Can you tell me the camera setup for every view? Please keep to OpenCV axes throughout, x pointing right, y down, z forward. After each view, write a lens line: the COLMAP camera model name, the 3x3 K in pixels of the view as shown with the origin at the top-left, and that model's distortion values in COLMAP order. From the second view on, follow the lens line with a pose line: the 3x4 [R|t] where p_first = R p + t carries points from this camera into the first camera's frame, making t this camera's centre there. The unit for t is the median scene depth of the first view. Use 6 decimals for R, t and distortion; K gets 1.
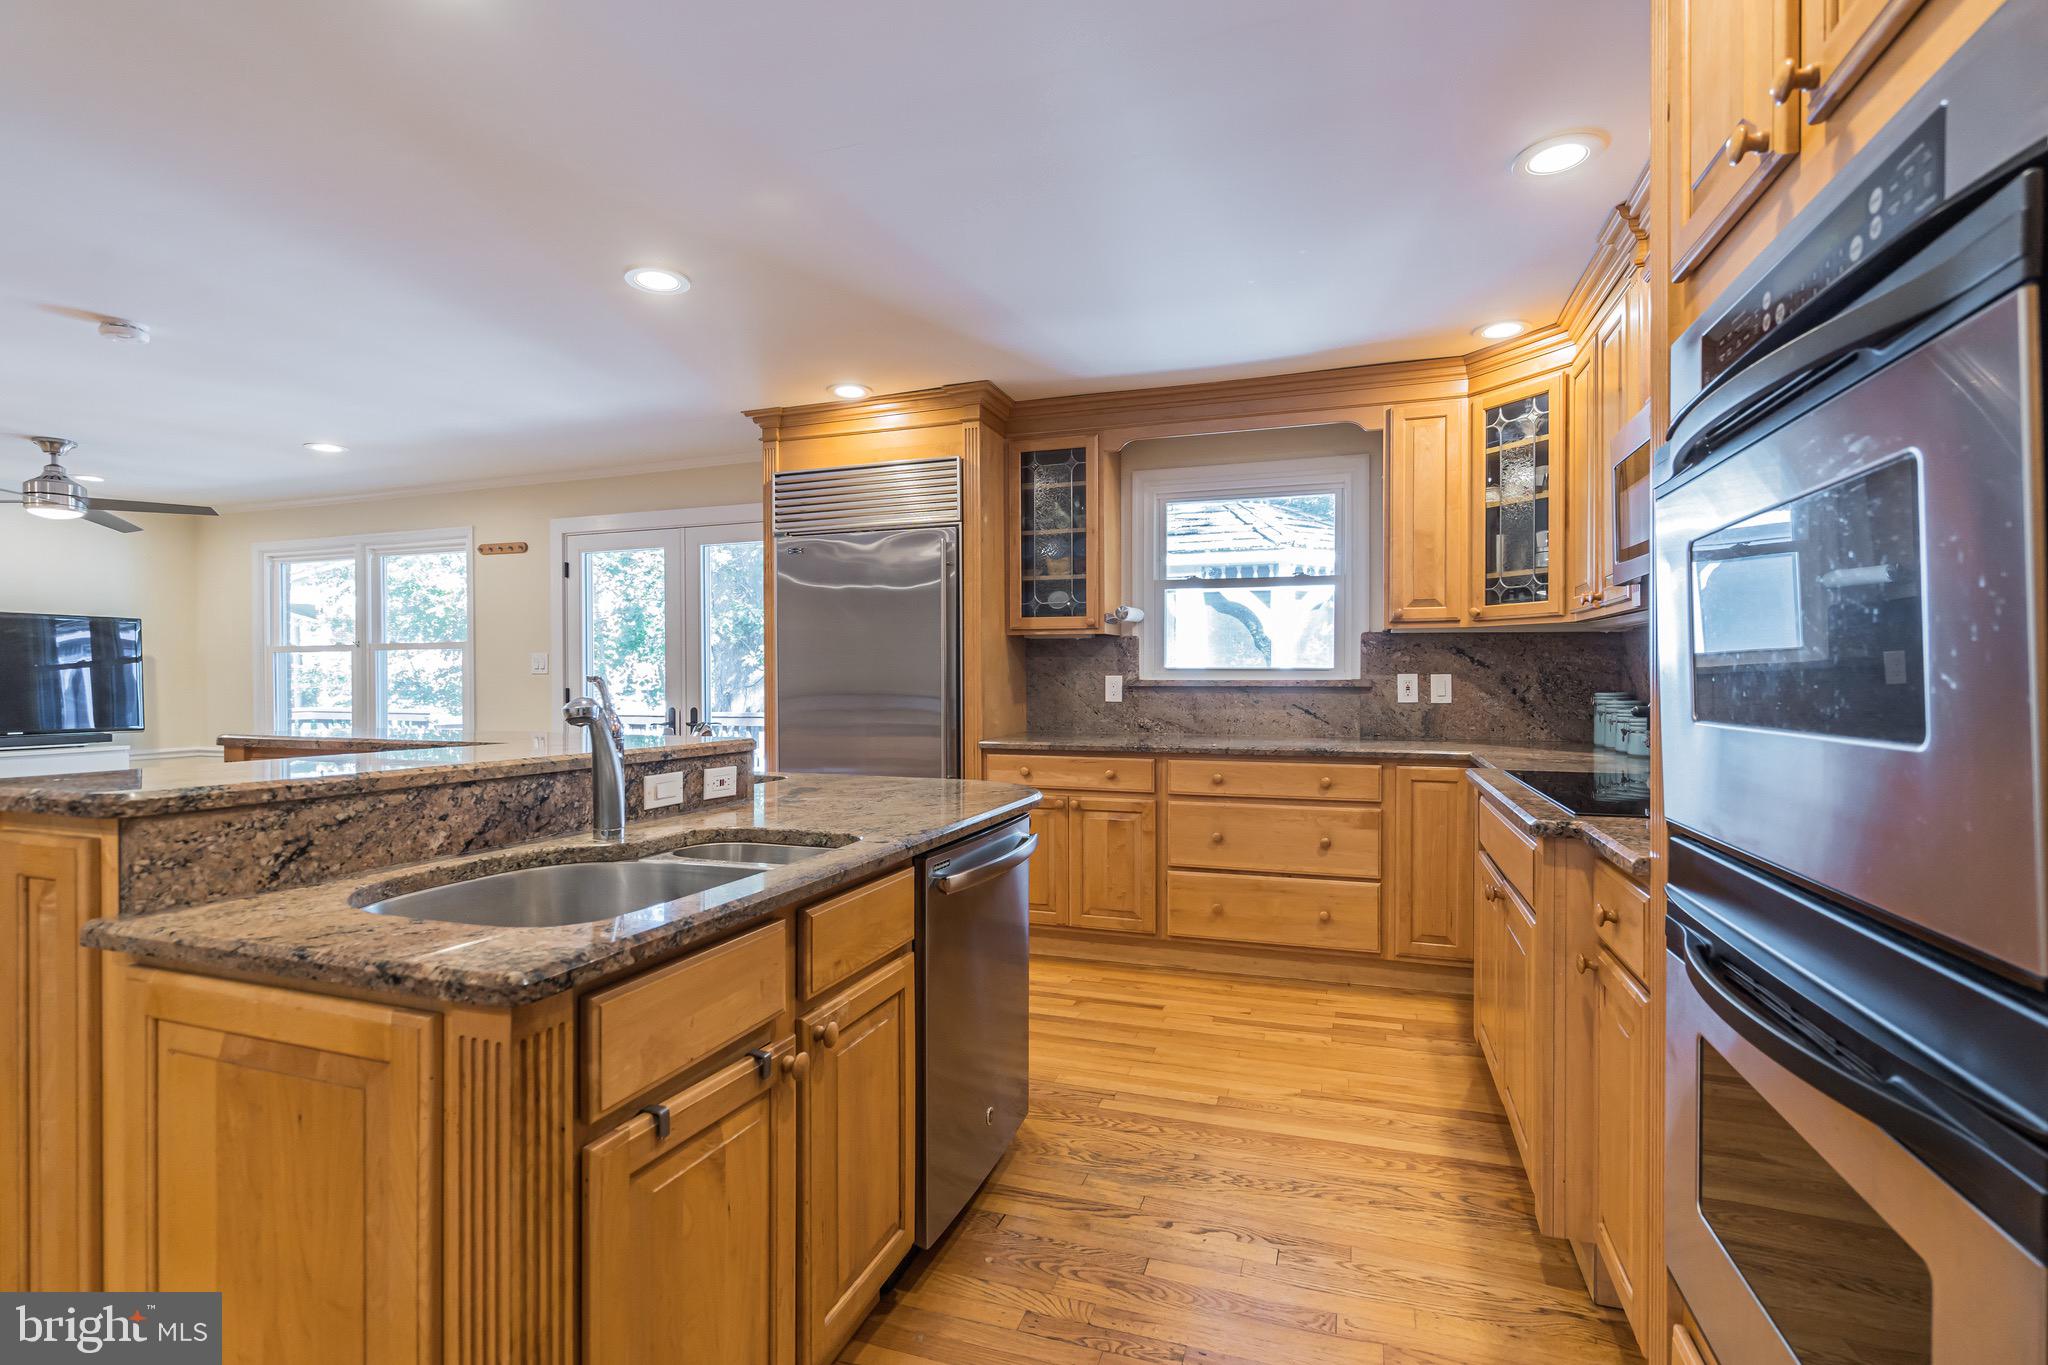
lens RADIAL K [[940.0, 0, 1024.0], [0, 940.0, 682.5], [0, 0, 1]] dist [-0.002133, 0.000206]
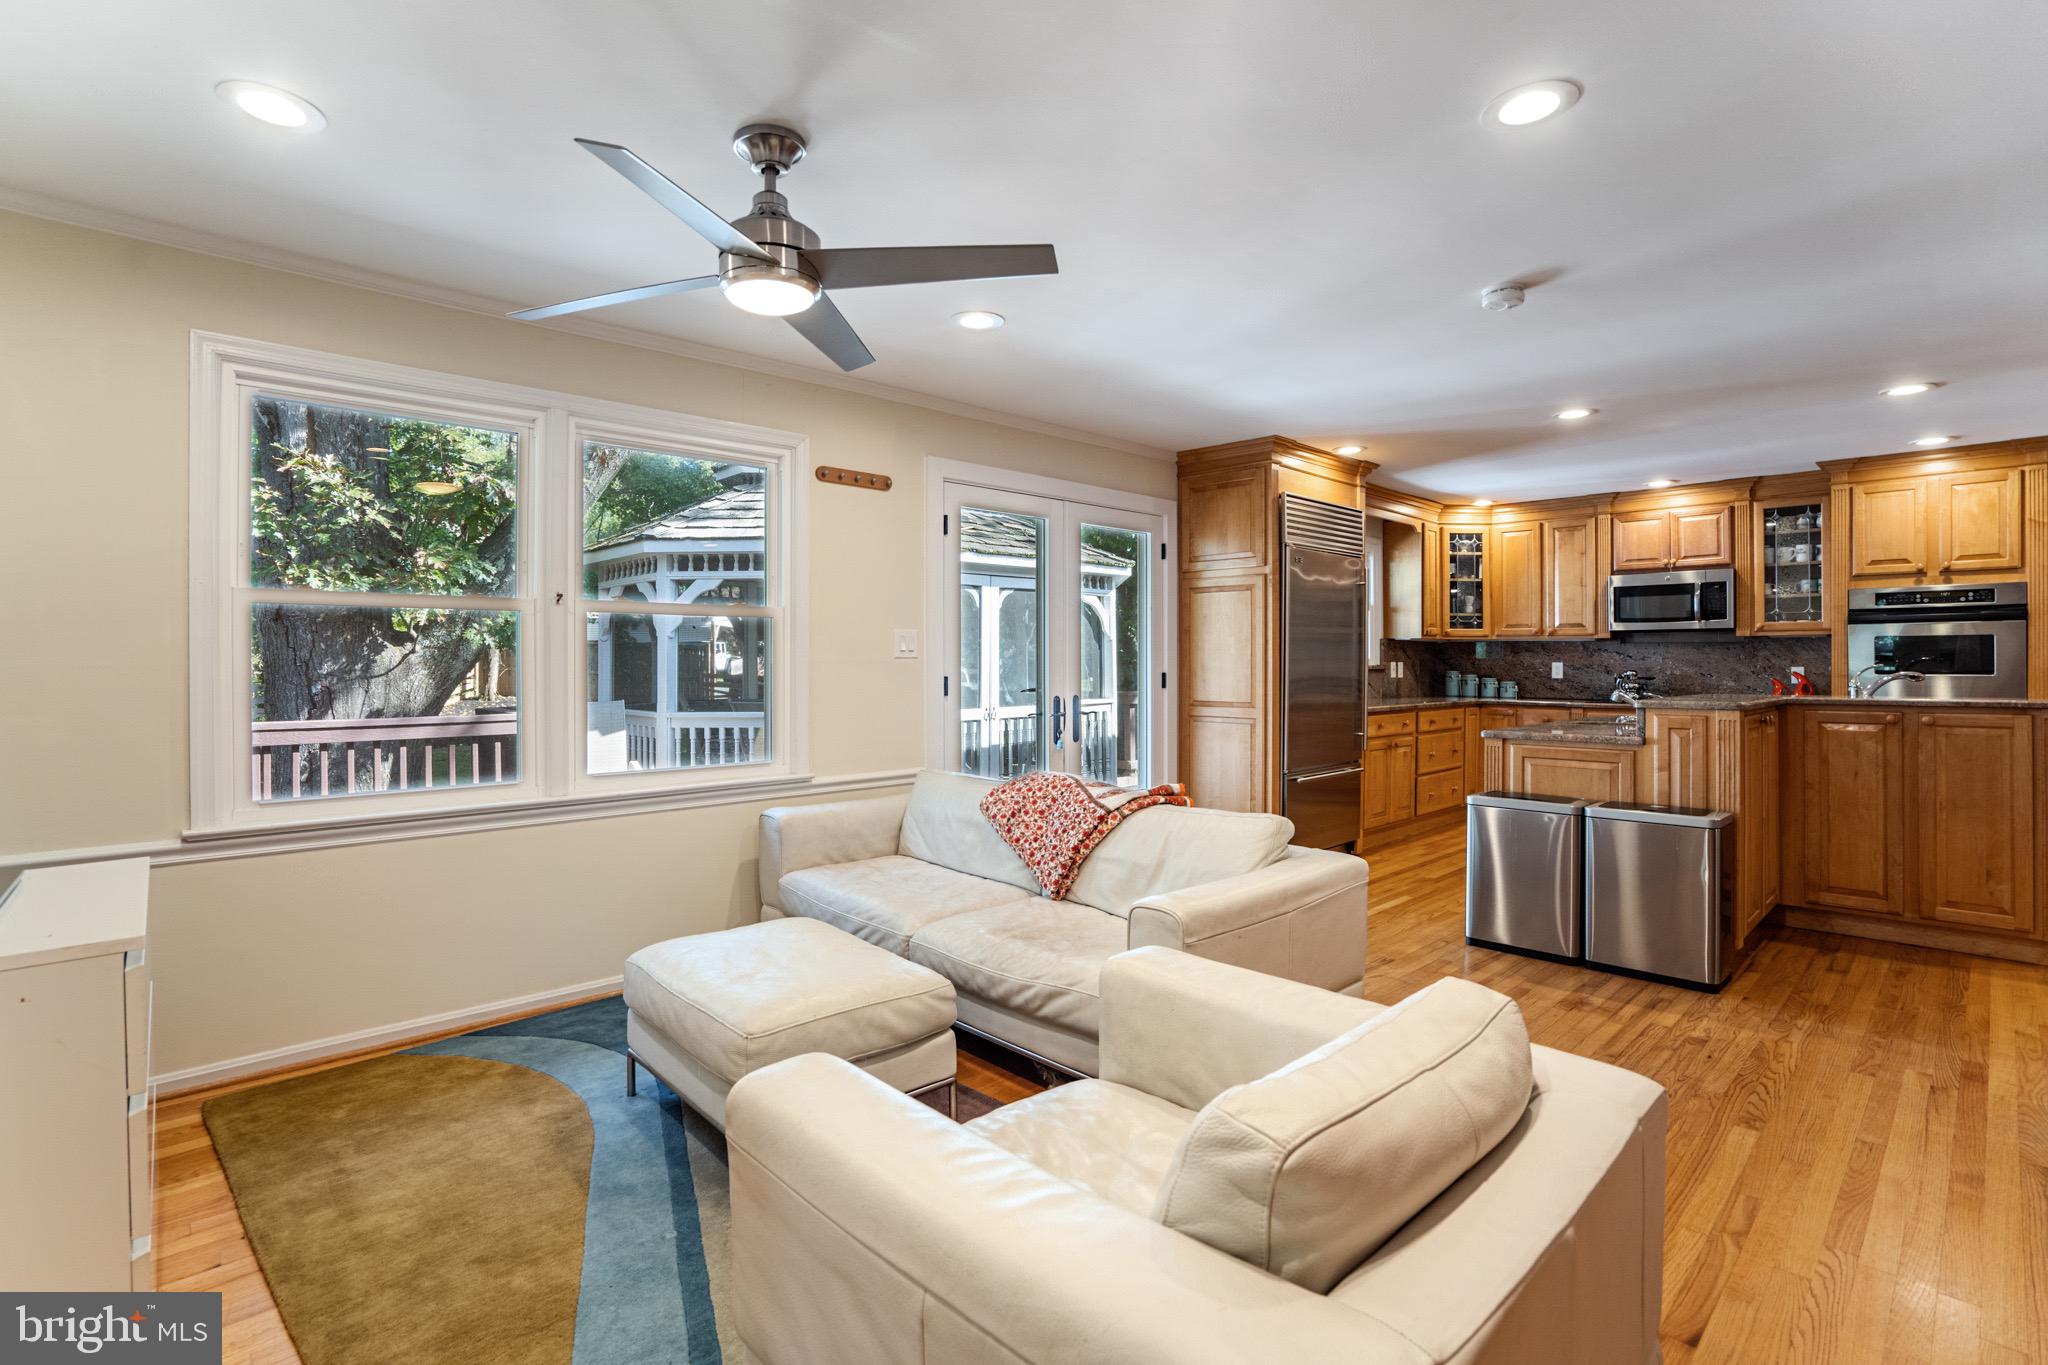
lens RADIAL K [[940.0, 0, 1024.0], [0, 940.0, 682.5], [0, 0, 1]] dist [-0.002133, 0.000206]
pose [[0.468449, -0.014881, 0.883365, -1.495377], [0.003493, 0.999882, 0.014992, 0.000988], [-0.883484, -0.003938, 0.468445, 0.737497]]
